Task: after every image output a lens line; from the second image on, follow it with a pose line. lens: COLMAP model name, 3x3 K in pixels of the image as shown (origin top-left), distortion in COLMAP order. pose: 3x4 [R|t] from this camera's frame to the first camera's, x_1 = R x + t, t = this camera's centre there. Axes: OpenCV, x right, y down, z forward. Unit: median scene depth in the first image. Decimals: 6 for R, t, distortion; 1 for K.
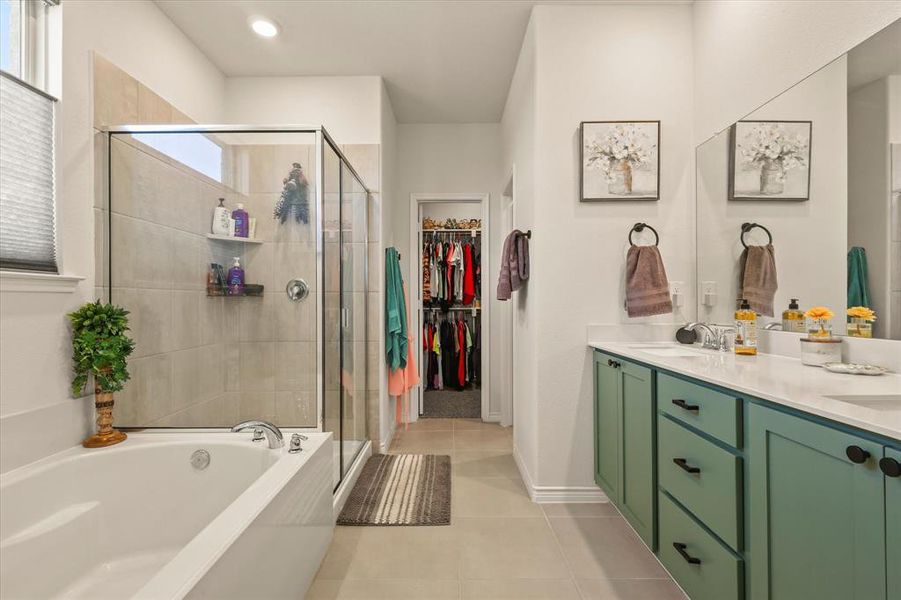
lens RADIAL K [[391.8, 0, 450.4], [0, 391.8, 300.1], [0, 0, 1]] dist [0.001593, 0.000363]
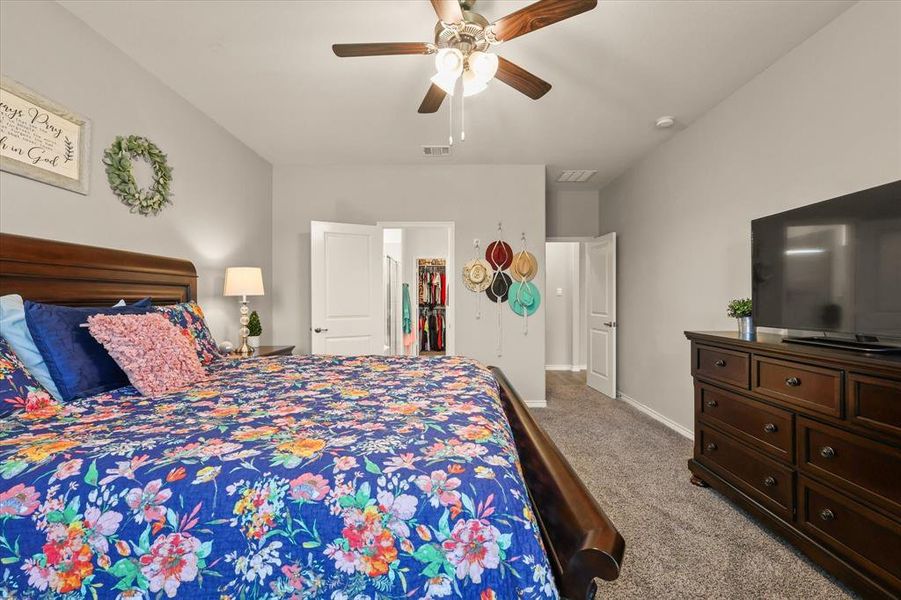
lens RADIAL K [[391.8, 0, 451.5], [0, 391.8, 299.3], [0, 0, 1]] dist [0.001593, 0.000363]
pose [[0.999995, -0.000979, 0.003064, 0.080224], [0.000972, 0.999997, 0.002450, -0.025074], [-0.003066, -0.002447, 0.999992, -0.893607]]
